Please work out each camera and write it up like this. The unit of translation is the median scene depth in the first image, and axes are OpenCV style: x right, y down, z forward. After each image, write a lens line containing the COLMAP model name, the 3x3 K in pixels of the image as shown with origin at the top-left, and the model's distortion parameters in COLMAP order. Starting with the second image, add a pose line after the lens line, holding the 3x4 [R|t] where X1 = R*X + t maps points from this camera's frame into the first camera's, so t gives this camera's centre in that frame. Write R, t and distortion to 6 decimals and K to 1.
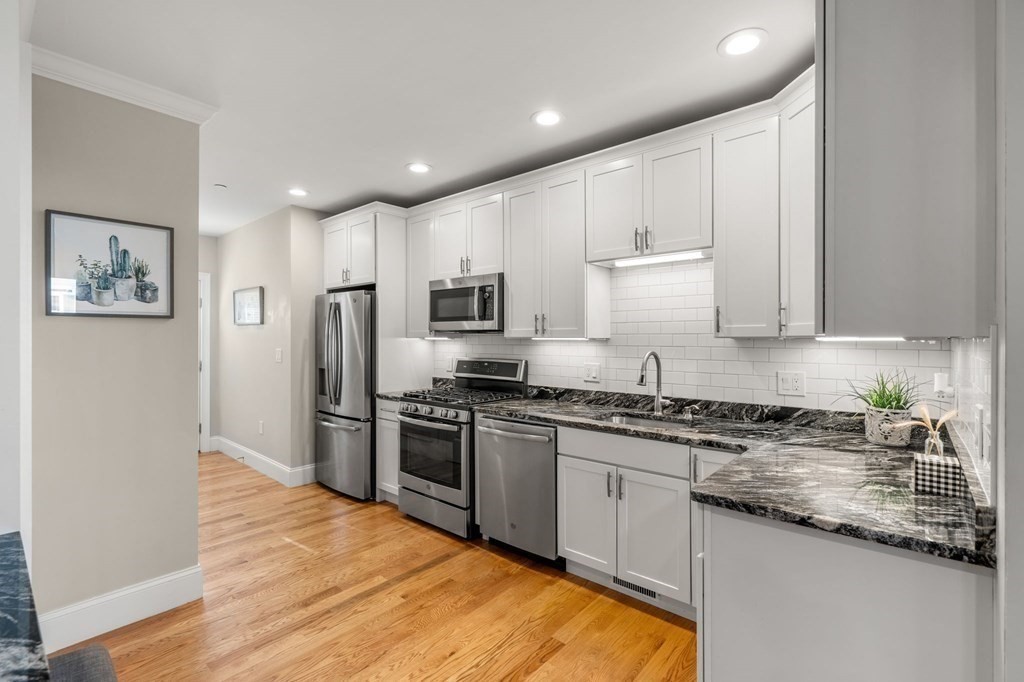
lens RADIAL K [[468.6, 0, 506.1], [0, 468.6, 338.8], [0, 0, 1]] dist [-0.007011, 0.002534]
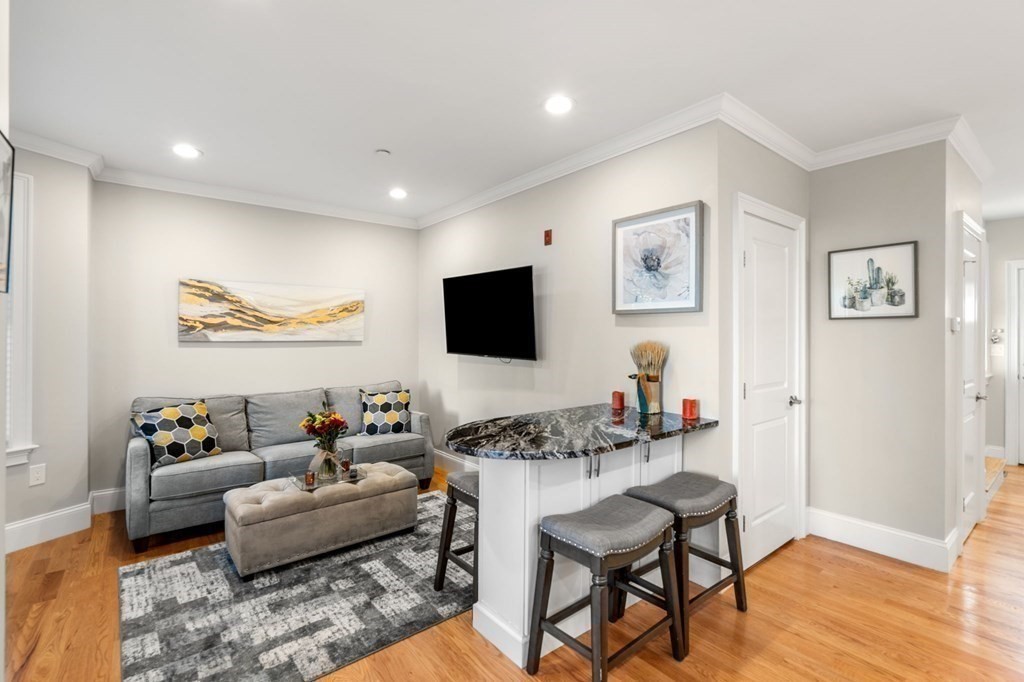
lens RADIAL K [[468.6, 0, 510.2], [0, 468.6, 333.2], [0, 0, 1]] dist [-0.007011, 0.002534]
pose [[-0.176320, -0.006302, -0.984313, 0.468635], [-0.002935, 0.999978, -0.005877, 0.004171], [0.984329, 0.001853, -0.176335, 0.149339]]
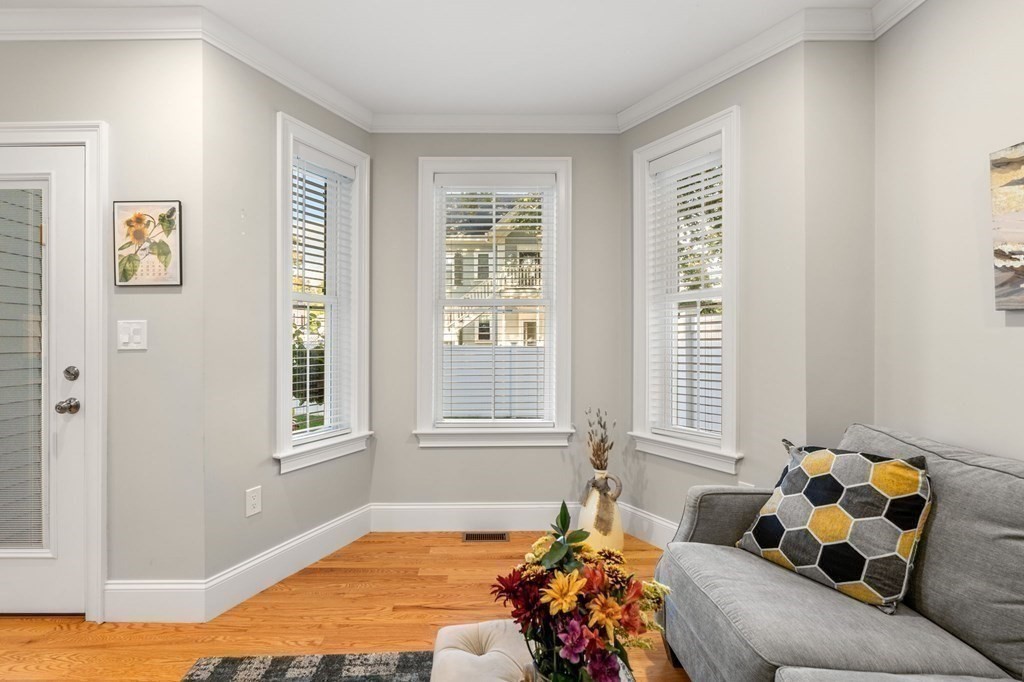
lens RADIAL K [[468.6, 0, 475.0], [0, 468.6, 336.0], [0, 0, 1]] dist [-0.007011, 0.002534]
pose [[-0.659261, 0.004260, 0.751902, -0.550525], [0.002222, 0.999991, -0.003718, 0.045837], [-0.751911, -0.000780, -0.659264, -0.178751]]
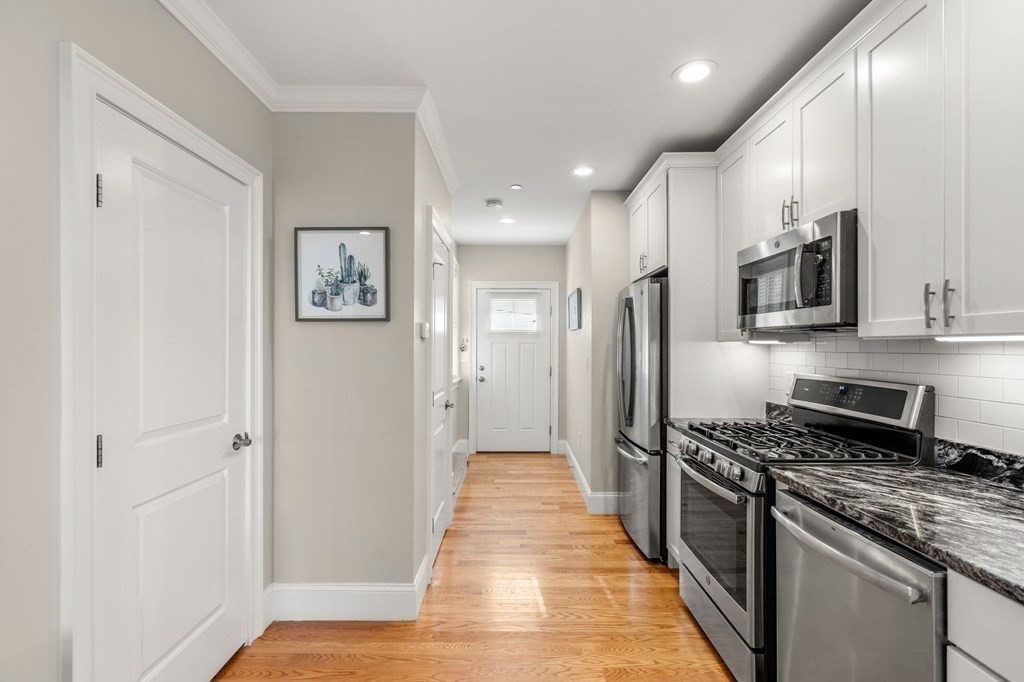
lens RADIAL K [[468.6, 0, 509.5], [0, 468.6, 347.7], [0, 0, 1]] dist [-0.007011, 0.002534]
pose [[0.656680, 0.001166, -0.754169, 0.135614], [-0.000249, 0.999999, 0.001329, 0.007662], [0.754169, -0.000685, 0.656680, 0.416060]]
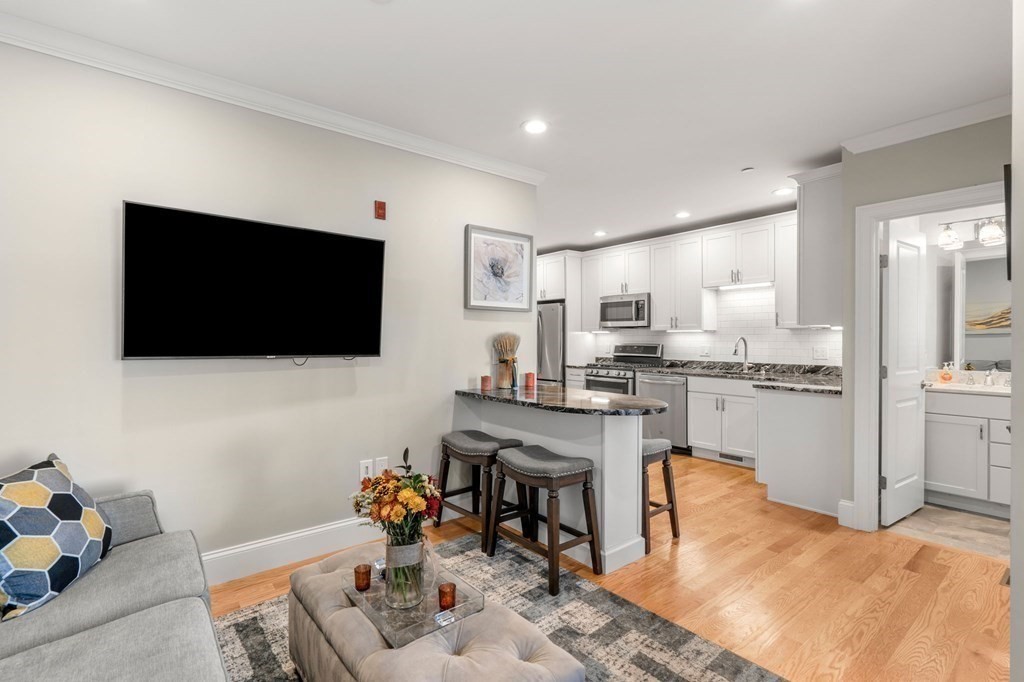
lens RADIAL K [[468.6, 0, 507.8], [0, 468.6, 343.5], [0, 0, 1]] dist [-0.007011, 0.002534]
pose [[0.982693, -0.000677, -0.185242, -0.212457], [0.002560, 0.999947, 0.009925, 0.028302], [0.185225, -0.010228, 0.982643, -0.829822]]
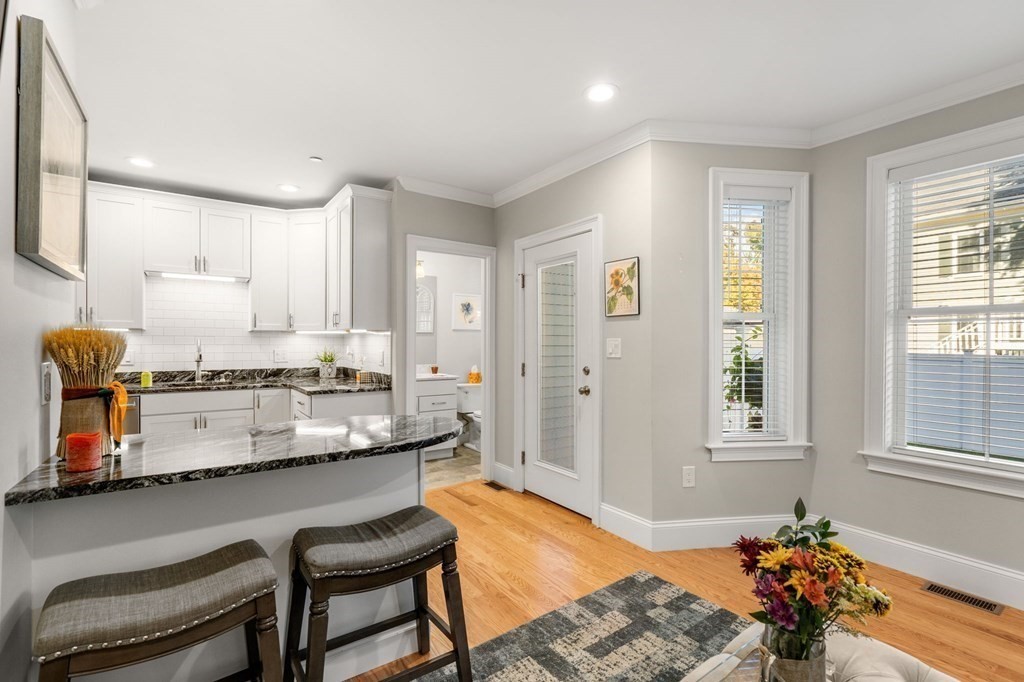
lens RADIAL K [[468.6, 0, 510.9], [0, 468.6, 340.9], [0, 0, 1]] dist [-0.007011, 0.002534]
pose [[0.245235, -0.001212, 0.969463, -0.767737], [-0.001315, 0.999998, 0.001583, 0.025029], [-0.969463, -0.001663, 0.245233, -0.277708]]
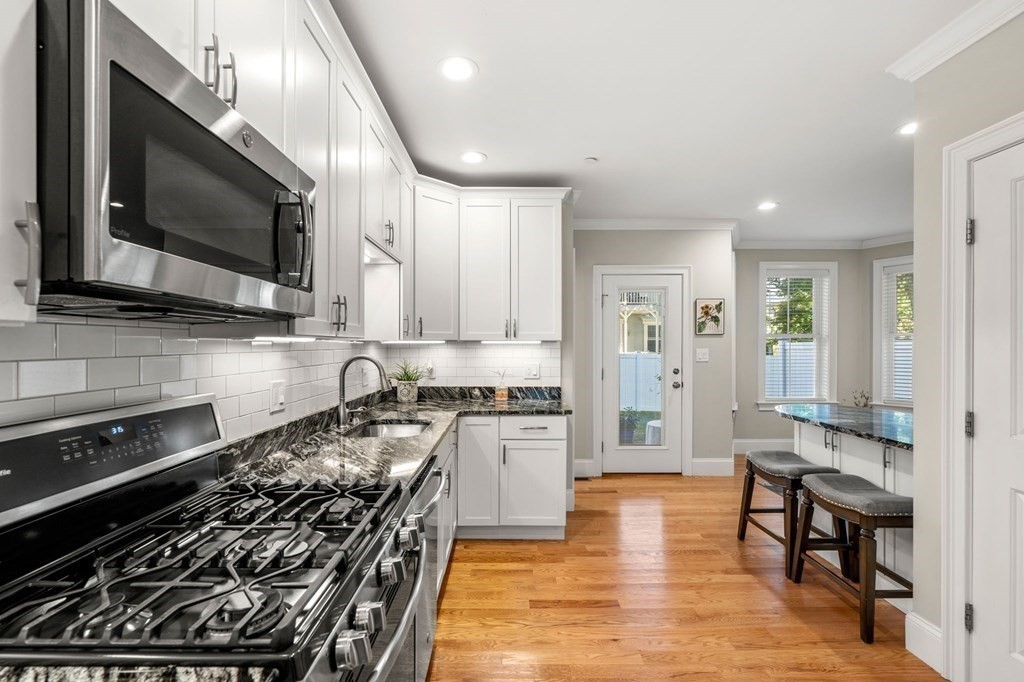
lens RADIAL K [[468.6, 0, 511.0], [0, 468.6, 346.9], [0, 0, 1]] dist [-0.007011, 0.002534]
pose [[-0.669161, -0.006553, 0.743088, -0.475005], [-0.001373, 0.999970, 0.007582, 0.004126], [-0.743116, 0.004053, -0.669150, 1.209587]]
